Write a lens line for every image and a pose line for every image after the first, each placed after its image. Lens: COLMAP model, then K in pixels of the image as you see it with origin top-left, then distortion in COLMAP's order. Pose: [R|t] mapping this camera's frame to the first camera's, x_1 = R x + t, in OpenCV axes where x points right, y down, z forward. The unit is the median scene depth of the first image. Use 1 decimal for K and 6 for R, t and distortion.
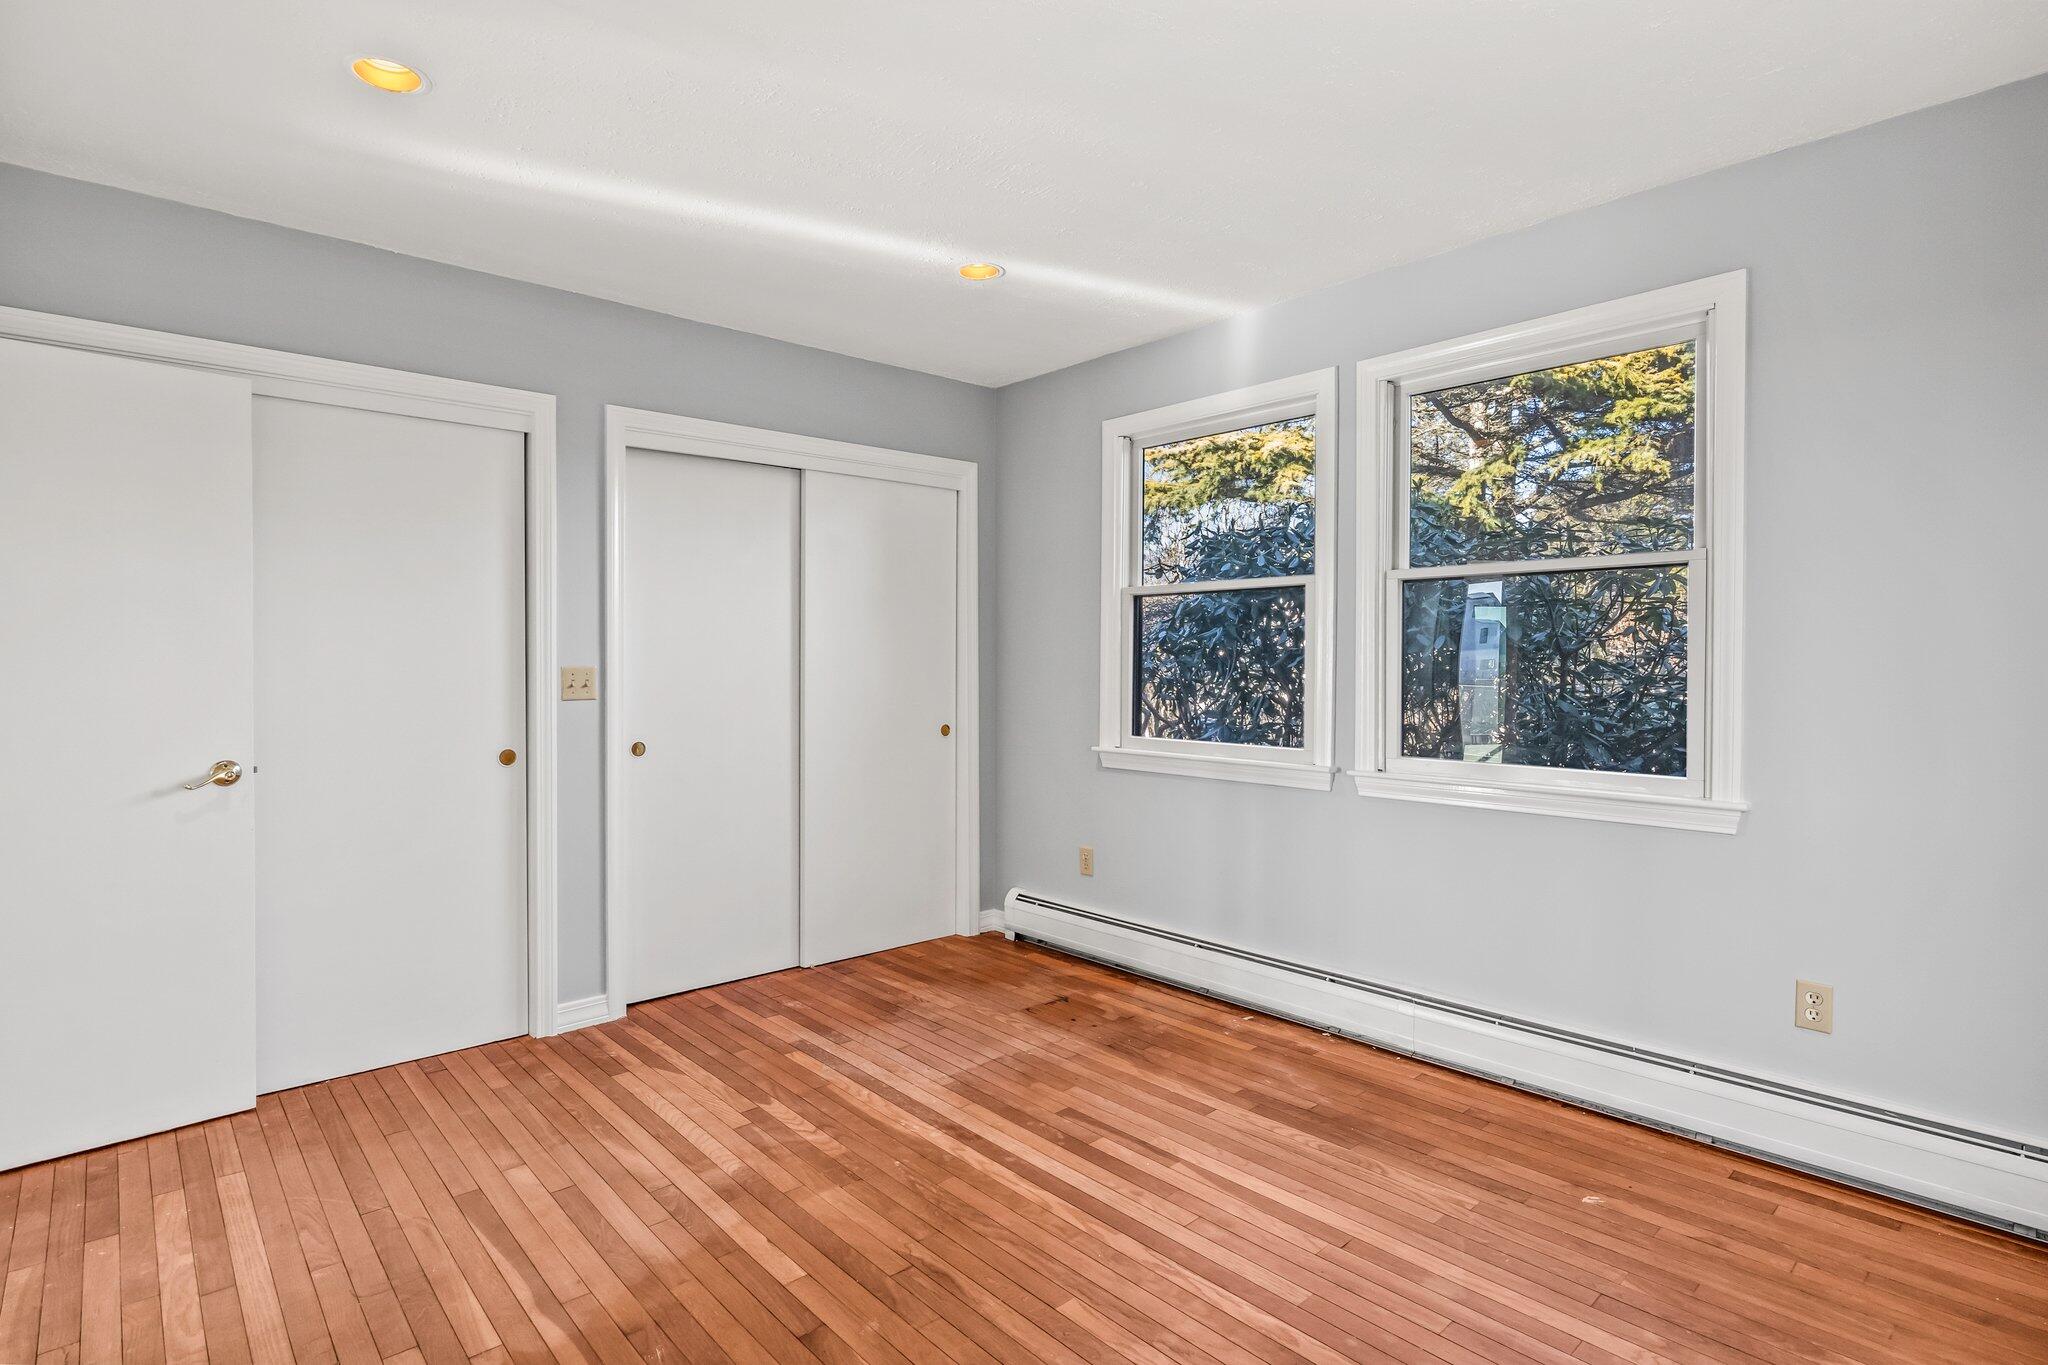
lens RADIAL K [[1037.9, 0, 1030.5], [0, 1037.9, 671.7], [0, 0, 1]] dist [-0.005633, -0.001241]
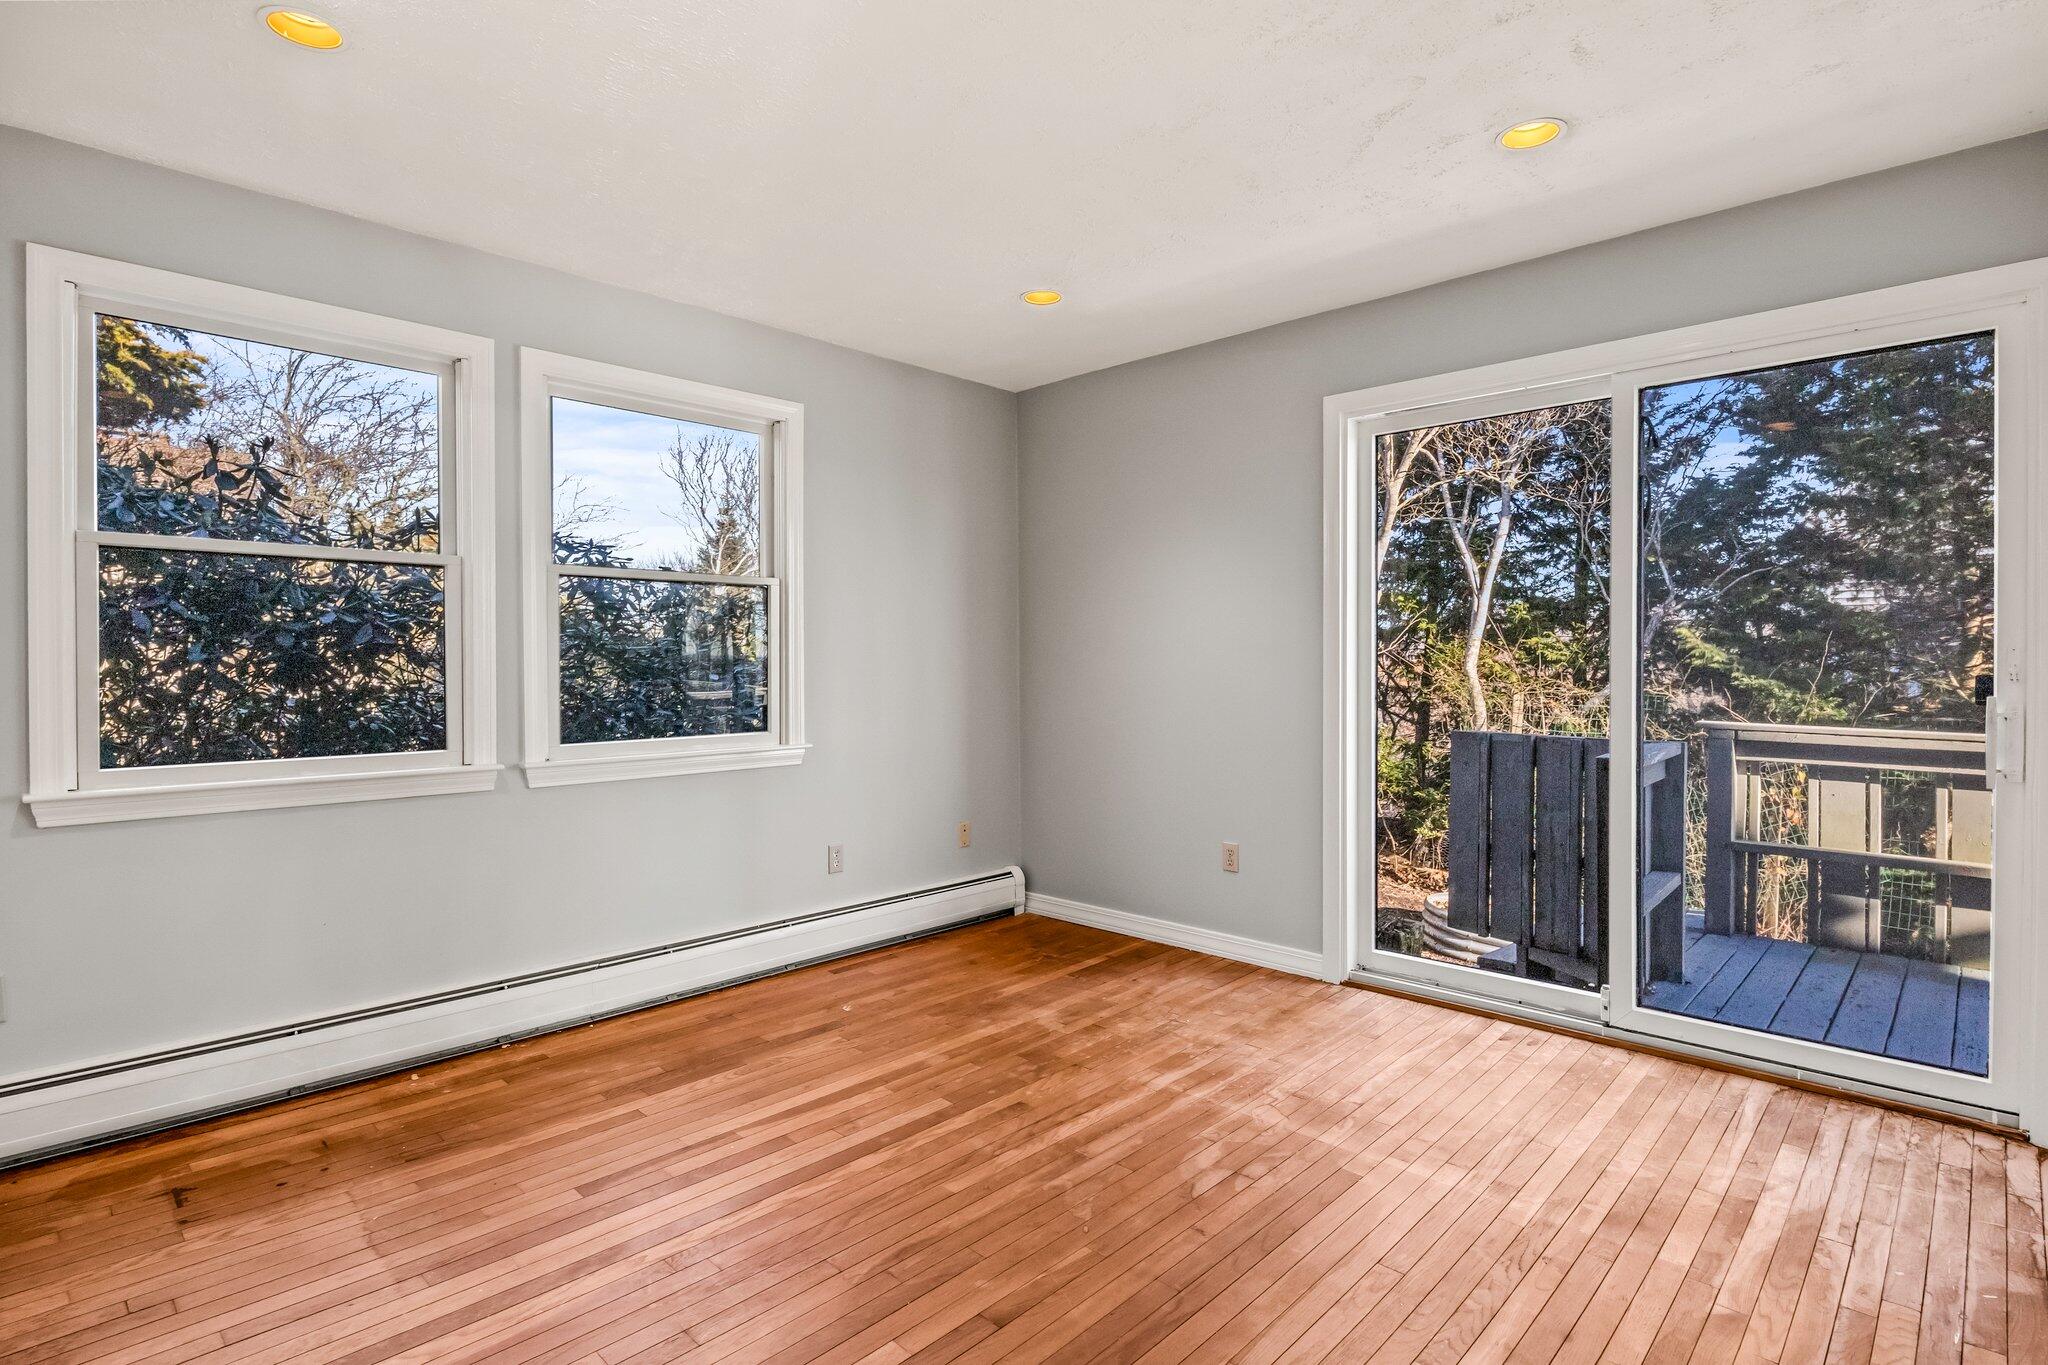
lens RADIAL K [[1037.9, 0, 1030.1], [0, 1037.9, 676.0], [0, 0, 1]] dist [-0.005633, -0.001241]
pose [[-0.084251, -0.016839, 0.996302, -0.769519], [0.007309, 0.999820, 0.017517, -0.001201], [-0.996418, 0.008758, -0.084112, 0.667014]]
